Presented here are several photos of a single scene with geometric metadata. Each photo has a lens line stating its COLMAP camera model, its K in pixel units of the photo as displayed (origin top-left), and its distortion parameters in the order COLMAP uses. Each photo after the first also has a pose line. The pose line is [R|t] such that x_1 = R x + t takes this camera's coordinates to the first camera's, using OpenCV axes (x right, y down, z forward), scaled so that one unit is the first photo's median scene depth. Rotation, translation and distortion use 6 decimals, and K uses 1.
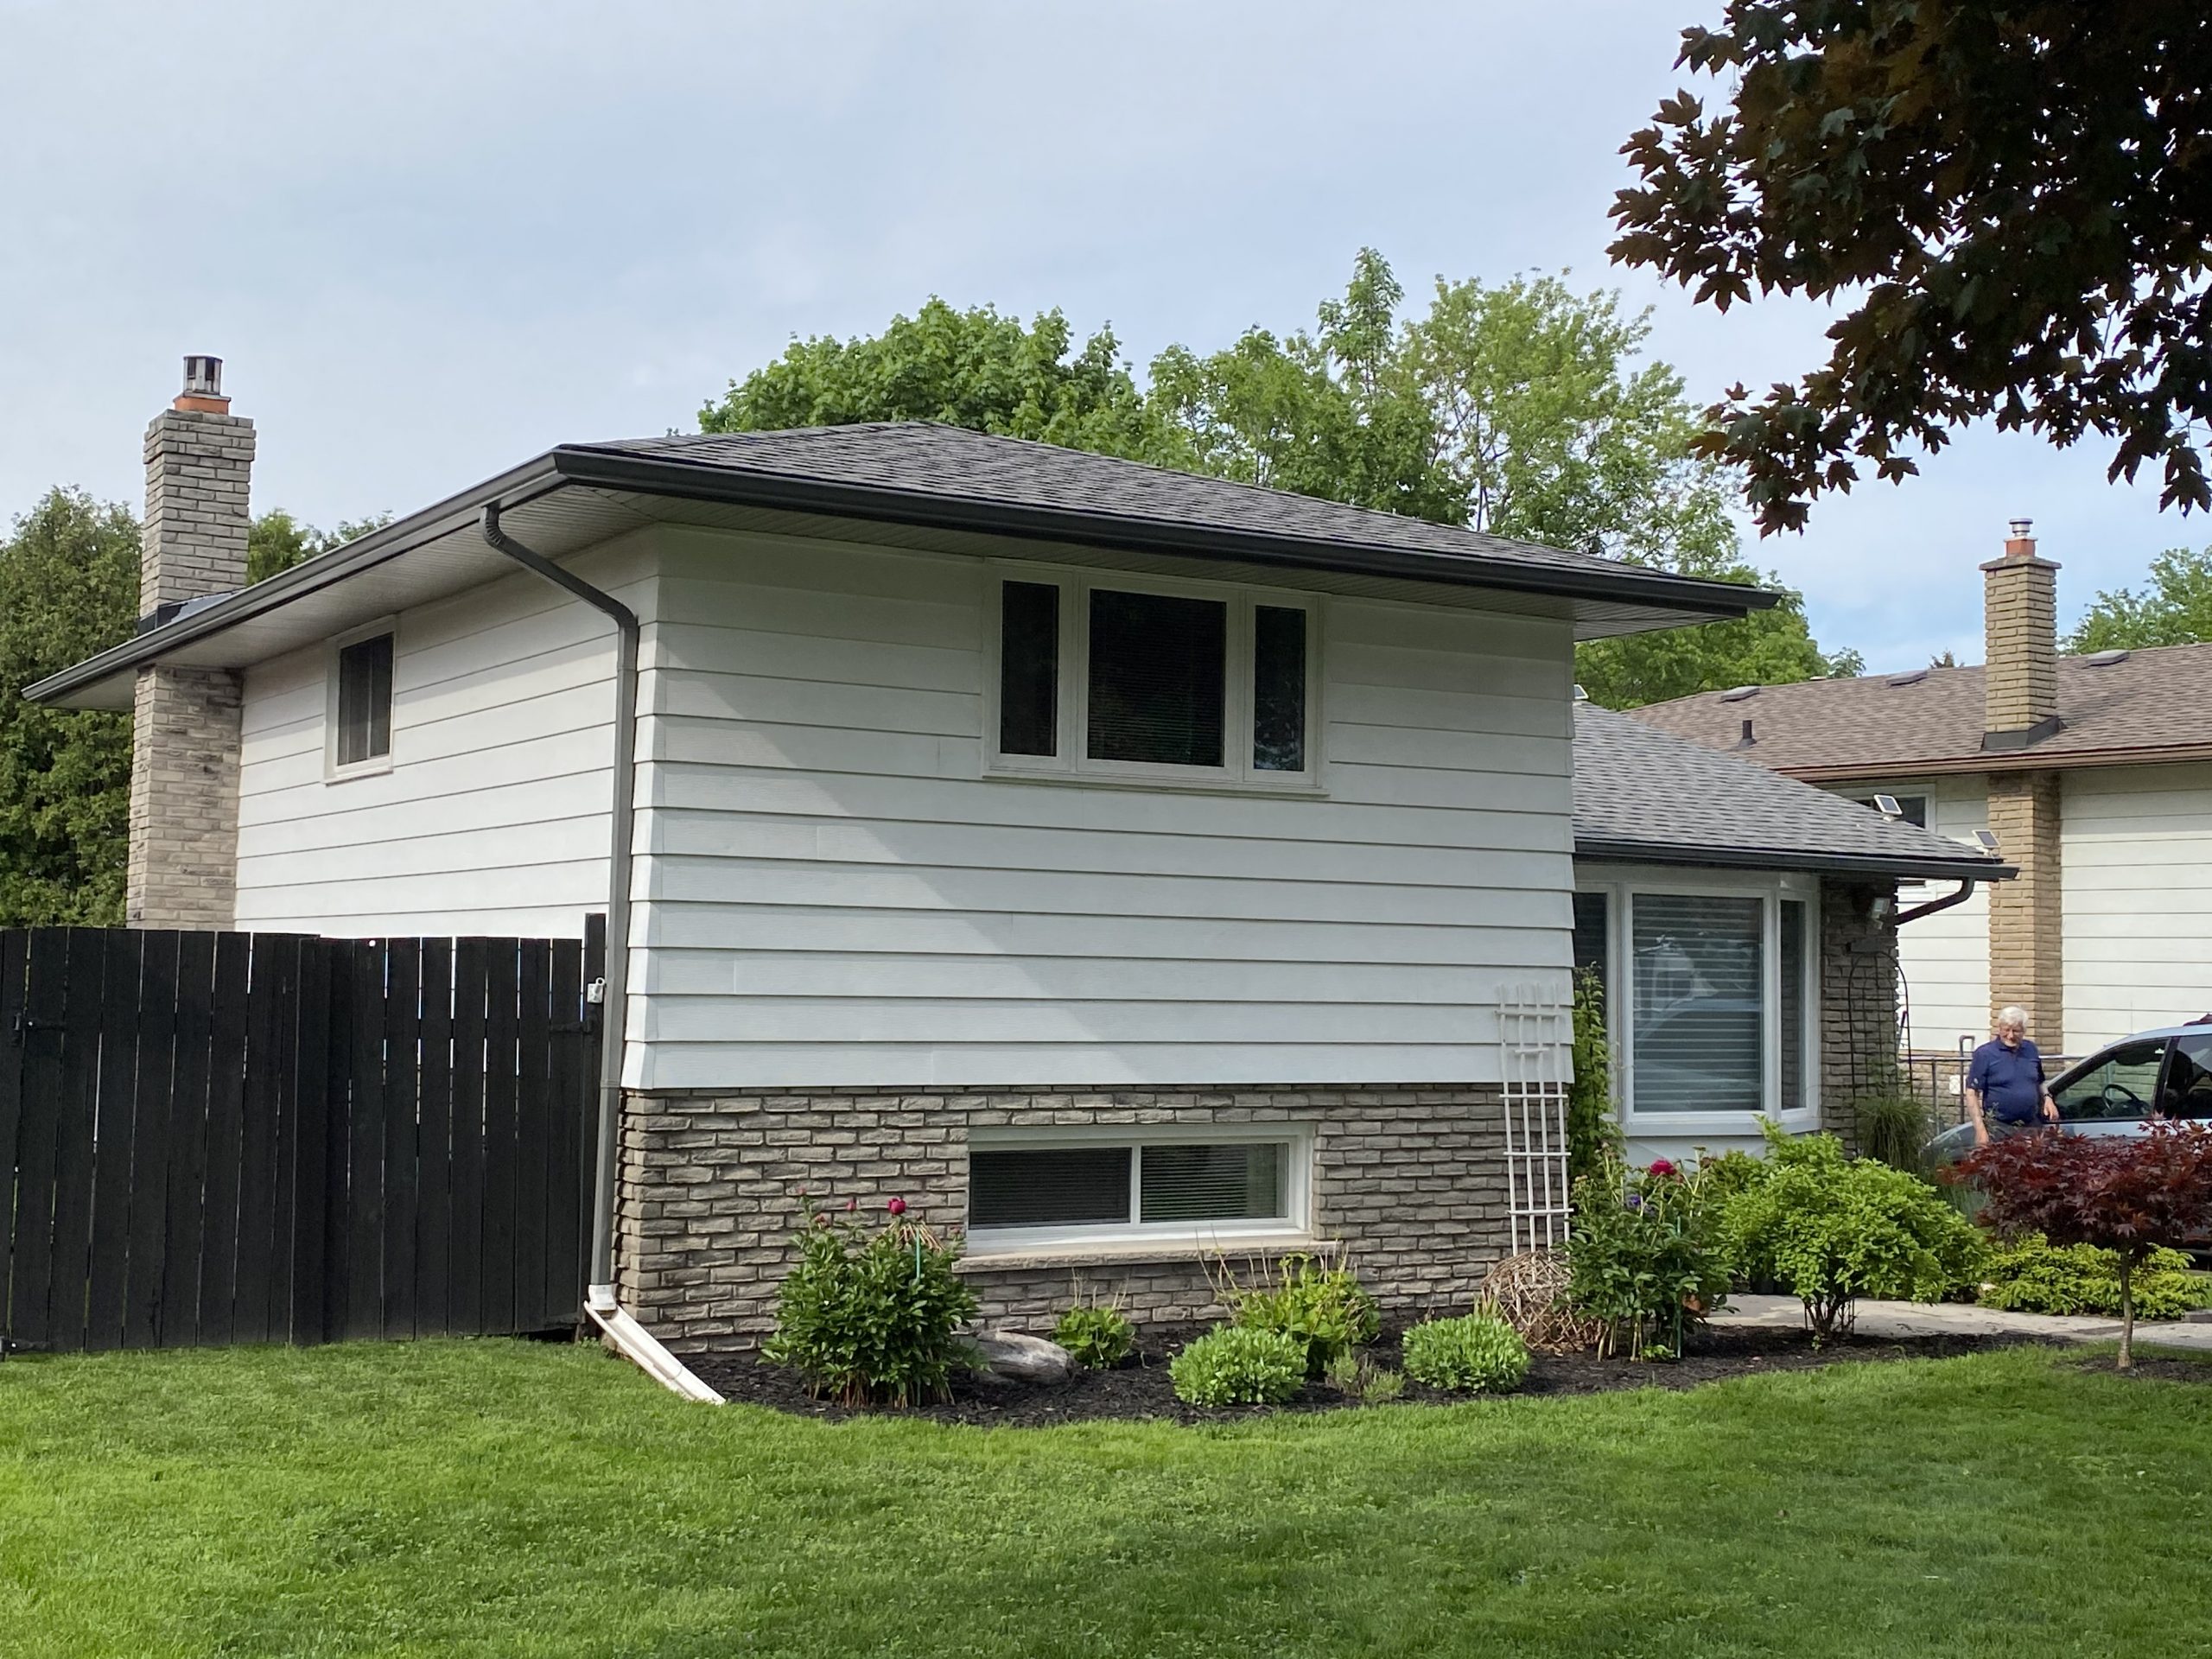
lens RADIAL K [[2711.8, 0, 1106.0], [0, 2711.8, 829.5], [0, 0, 1]] dist [-0.006478, 0.010254]
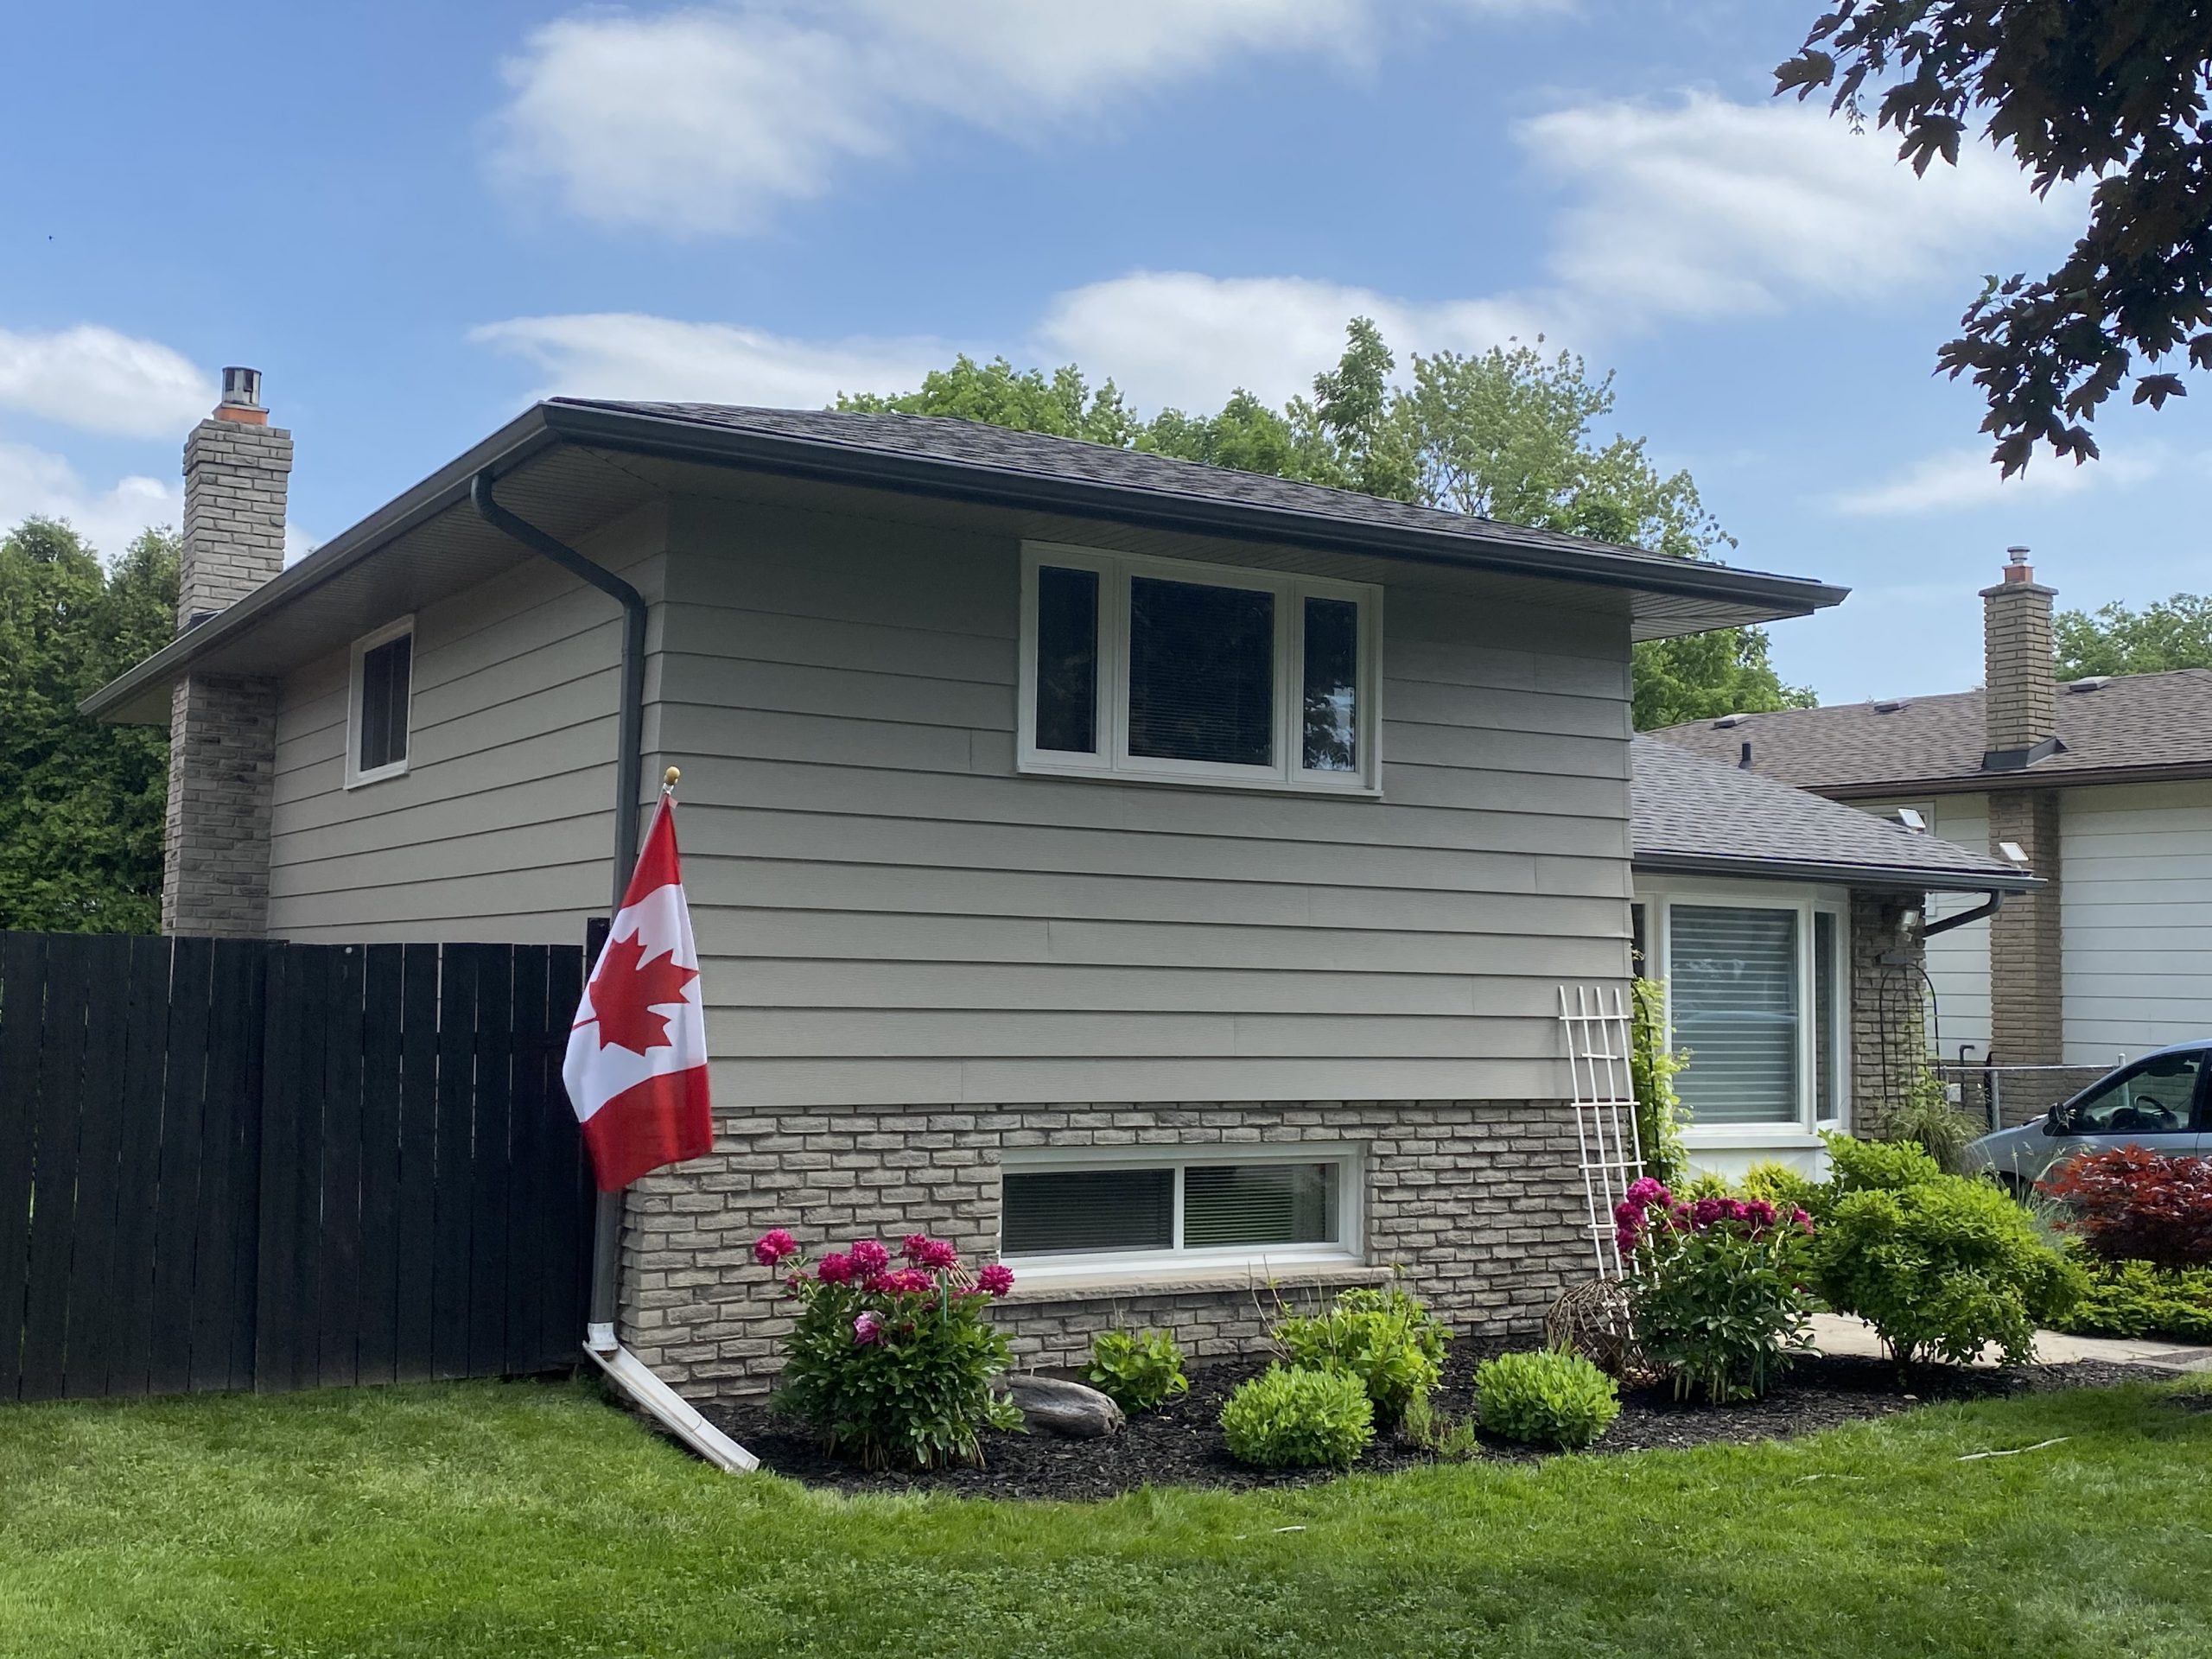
lens RADIAL K [[2379.2, 0, 1106.0], [0, 2379.2, 829.5], [0, 0, 1]] dist [0.003160, -0.014179]
pose [[0.999966, 0.001044, -0.008172, -0.007416], [-0.001142, 0.999927, -0.011993, 0.008761], [0.008159, 0.012002, 0.999895, 0.161160]]
